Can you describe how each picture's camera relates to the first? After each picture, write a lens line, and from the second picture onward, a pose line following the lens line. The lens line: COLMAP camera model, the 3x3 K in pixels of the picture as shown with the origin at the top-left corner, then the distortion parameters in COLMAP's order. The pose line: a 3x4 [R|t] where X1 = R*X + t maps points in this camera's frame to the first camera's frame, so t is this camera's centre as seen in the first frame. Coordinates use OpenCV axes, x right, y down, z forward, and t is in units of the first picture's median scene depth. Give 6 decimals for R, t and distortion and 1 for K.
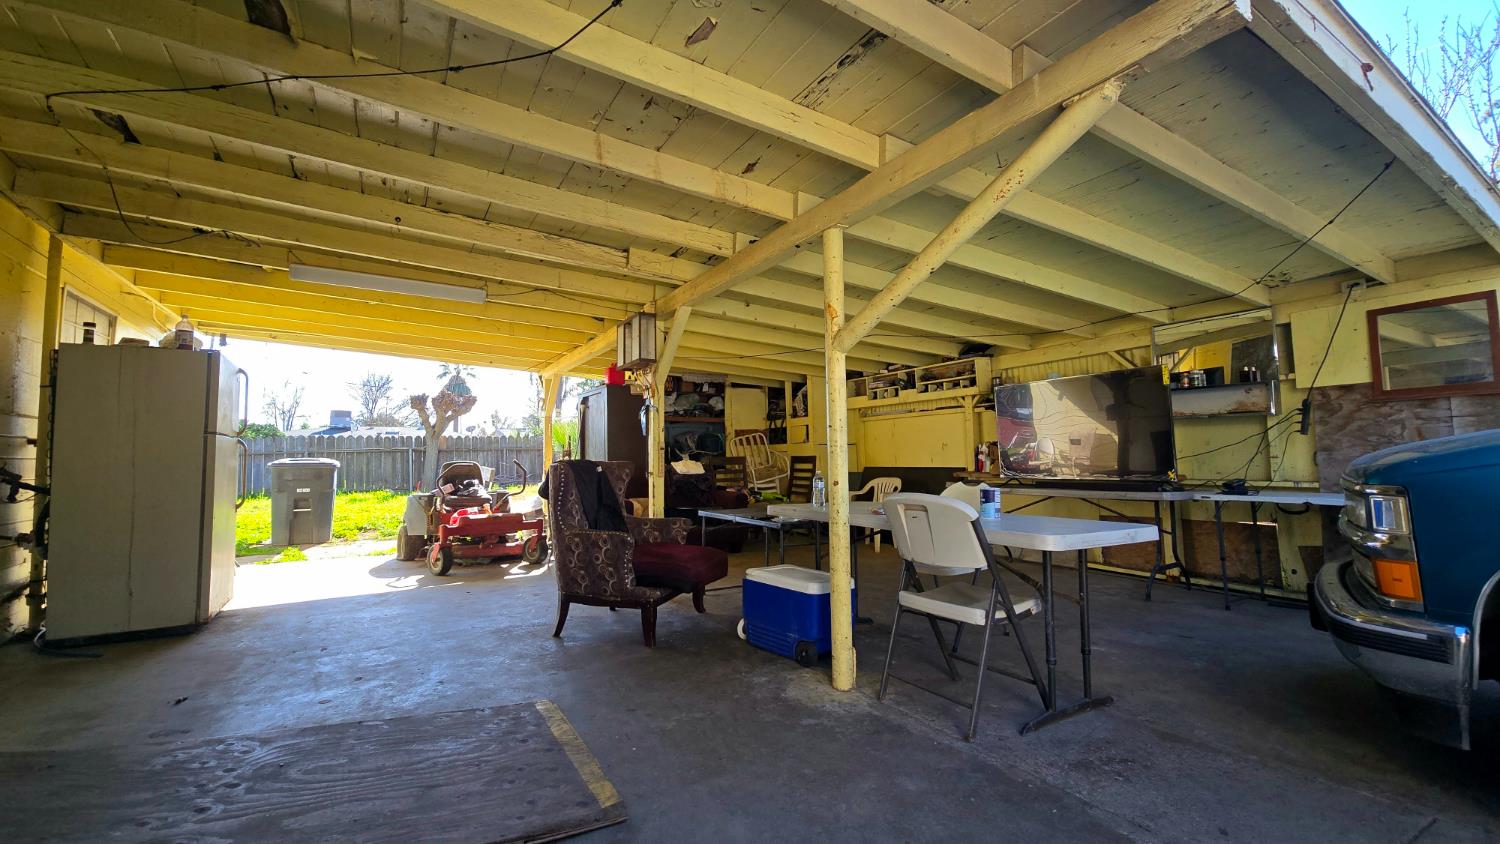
lens RADIAL K [[616.7, 0, 740.3], [0, 616.7, 419.6], [0, 0, 1]] dist [-0.000661, 0.000498]
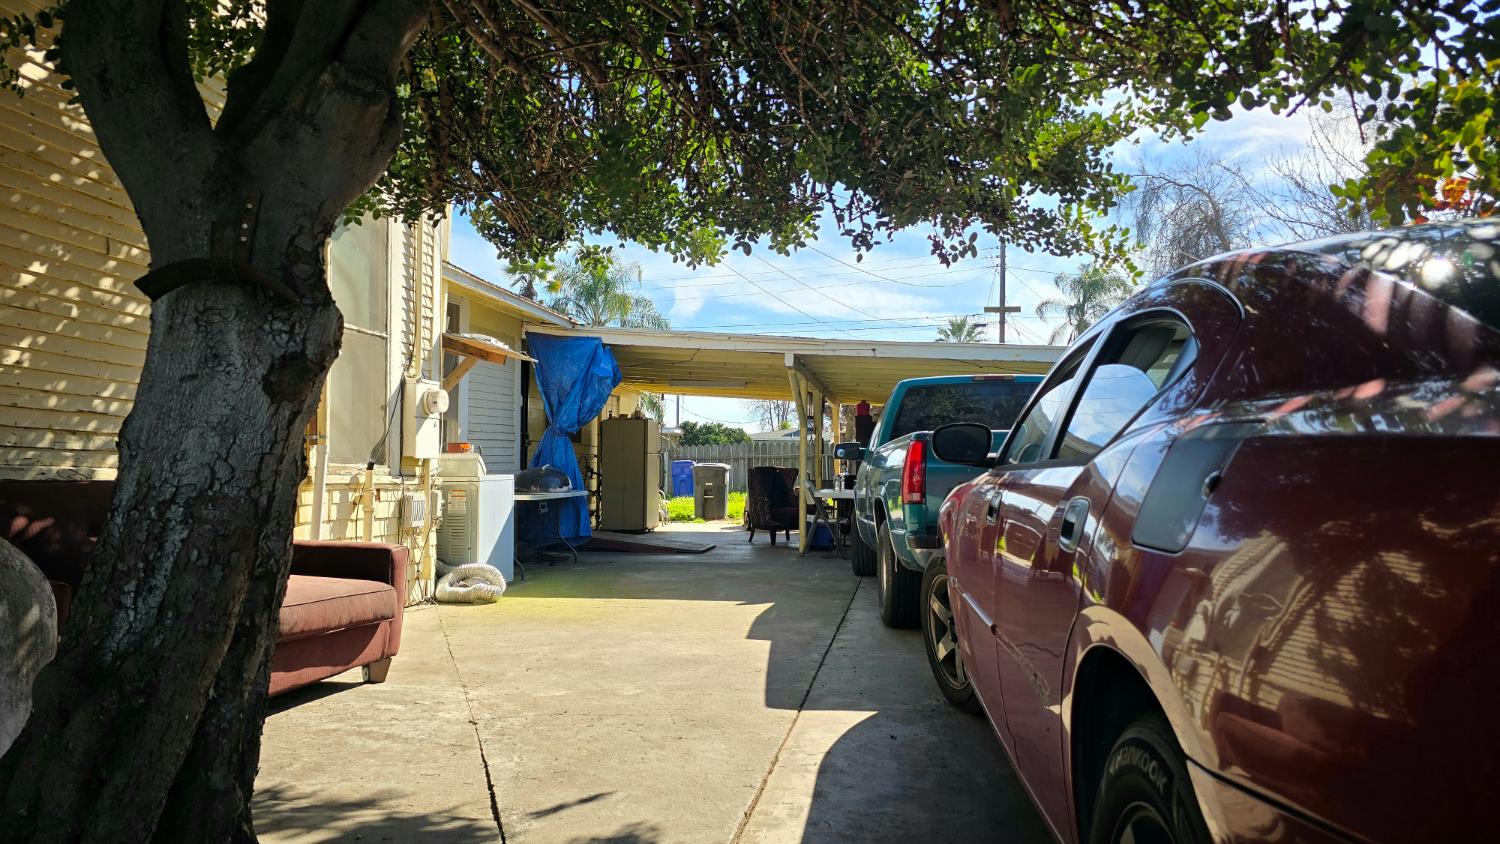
lens RADIAL K [[1019.1, 0, 749.8], [0, 1019.1, 423.4], [0, 0, 1]] dist [0.049985, -0.043070]
pose [[0.782732, 0.000968, -0.622358, 2.048256], [0.013549, 0.999735, 0.018596, -0.173911], [0.622211, -0.022988, 0.782512, -1.968717]]
